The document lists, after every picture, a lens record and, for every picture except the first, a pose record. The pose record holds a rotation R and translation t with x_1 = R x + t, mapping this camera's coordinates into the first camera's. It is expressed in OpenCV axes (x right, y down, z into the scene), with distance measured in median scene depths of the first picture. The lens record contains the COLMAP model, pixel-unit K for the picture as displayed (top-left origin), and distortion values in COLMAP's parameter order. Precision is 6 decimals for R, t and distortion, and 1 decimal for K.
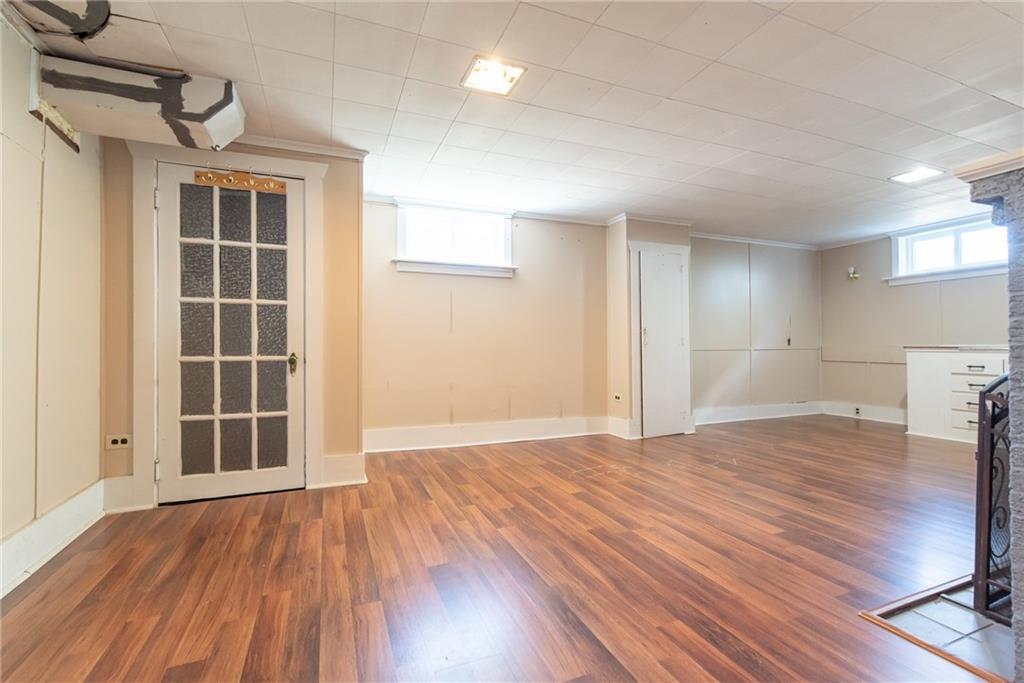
lens RADIAL K [[446.8, 0, 512.0], [0, 446.8, 341.5], [0, 0, 1]] dist [0.000314, 0.001276]
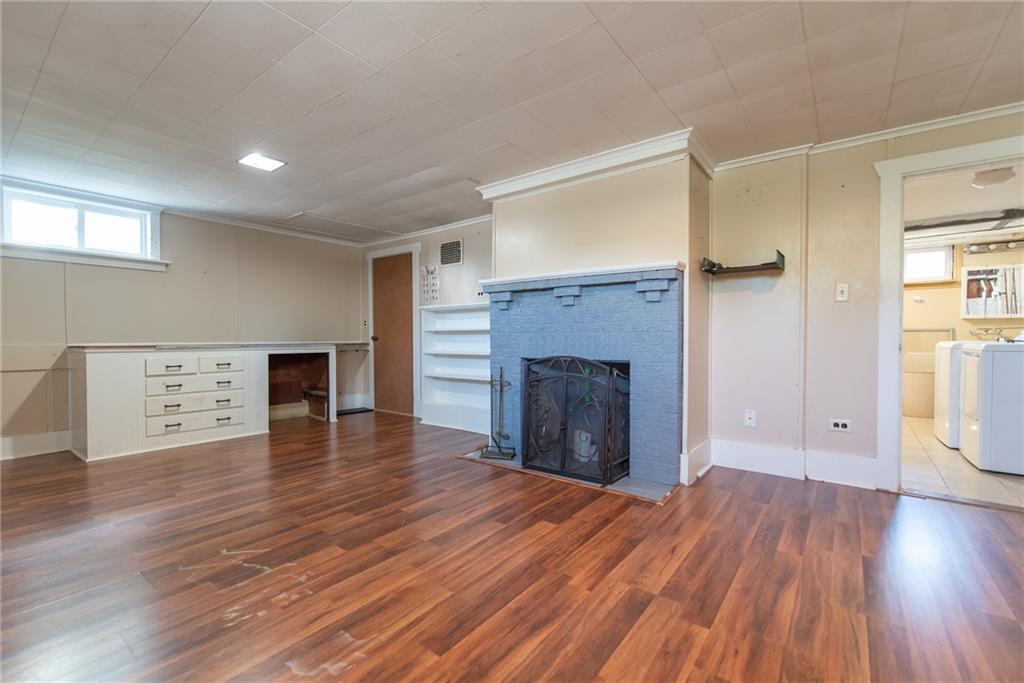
lens RADIAL K [[437.4, 0, 512.0], [0, 437.4, 341.5], [0, 0, 1]] dist [0.000878, 0.000322]
pose [[-0.505893, -0.000520, 0.862596, -0.196904], [-0.005213, 0.999983, -0.002455, 0.003041], [-0.862580, -0.005739, -0.505888, 1.294970]]
